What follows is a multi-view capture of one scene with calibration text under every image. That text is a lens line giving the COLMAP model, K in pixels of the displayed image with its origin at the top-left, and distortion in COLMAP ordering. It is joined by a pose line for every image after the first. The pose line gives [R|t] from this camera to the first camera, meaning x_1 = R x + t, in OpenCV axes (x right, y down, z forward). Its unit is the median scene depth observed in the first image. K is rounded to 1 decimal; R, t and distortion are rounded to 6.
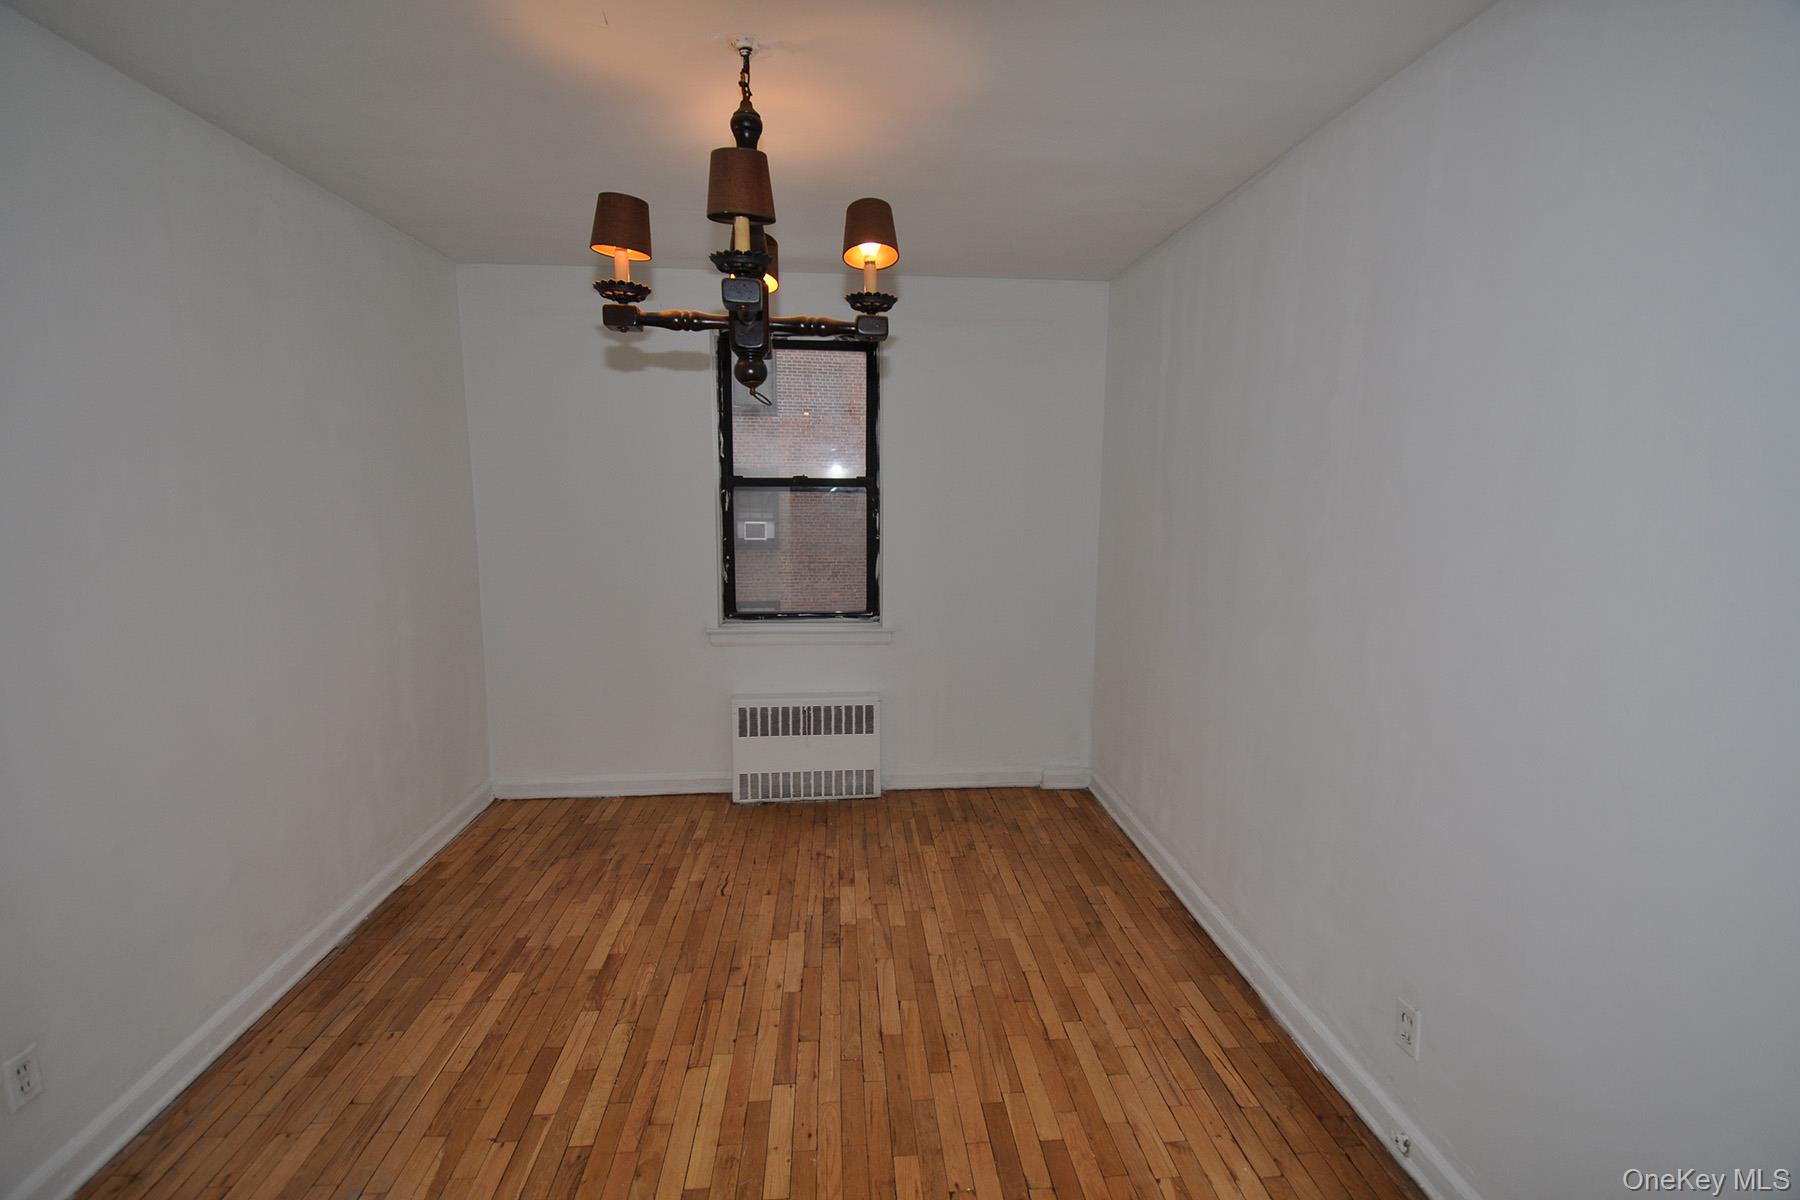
lens RADIAL K [[789.8, 0, 899.3], [0, 789.8, 590.4], [0, 0, 1]] dist [0.012652, -0.019223]
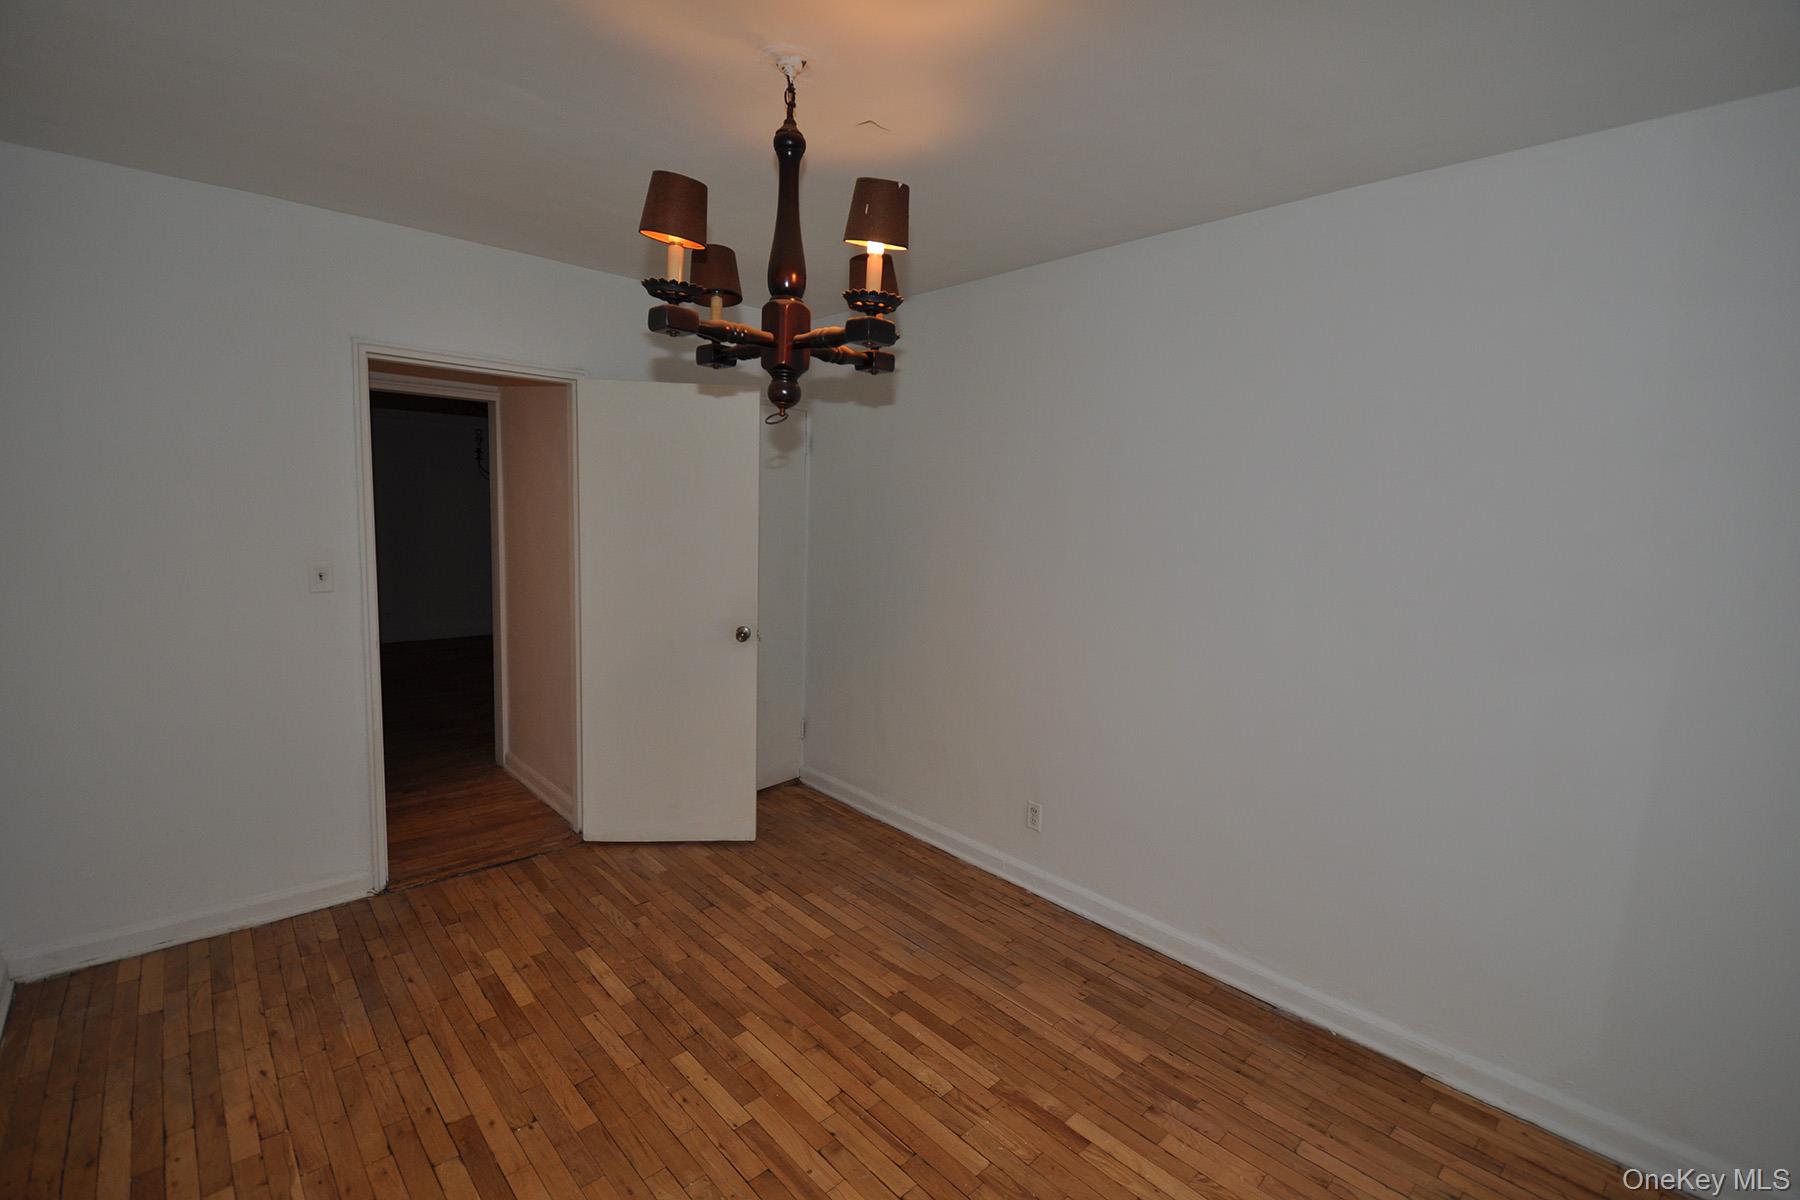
lens RADIAL K [[789.8, 0, 899.3], [0, 789.8, 590.4], [0, 0, 1]] dist [0.012652, -0.019223]
pose [[-0.781701, 0.033852, -0.622734, 0.265867], [-0.119886, 0.971746, 0.203313, -0.213149], [0.612022, 0.233587, -0.755557, 1.575805]]
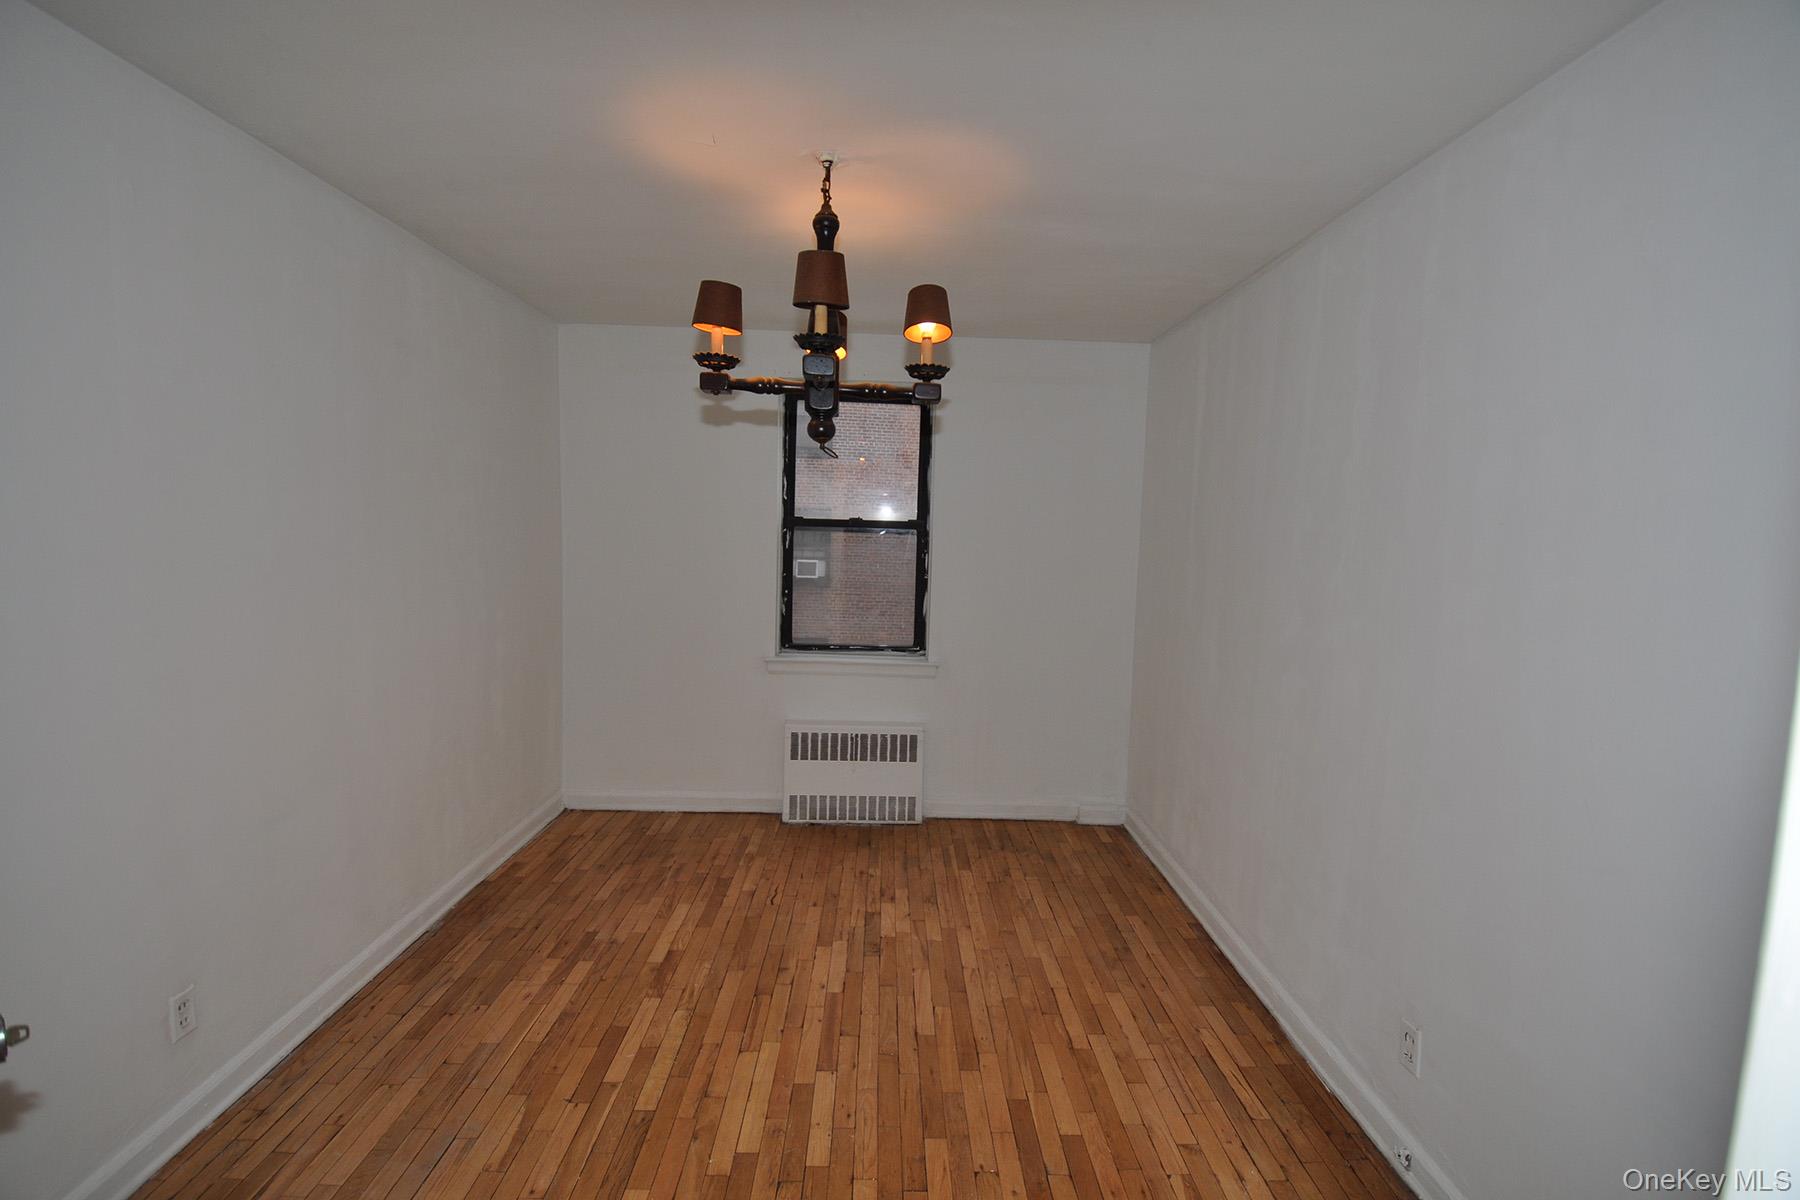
lens RADIAL K [[789.8, 0, 899.3], [0, 789.8, 590.4], [0, 0, 1]] dist [0.012652, -0.019223]
pose [[0.997790, 0.028110, -0.060212, 0.002159], [-0.031205, 0.998206, -0.051098, 0.012261], [0.058667, 0.052864, 0.996877, -0.112487]]
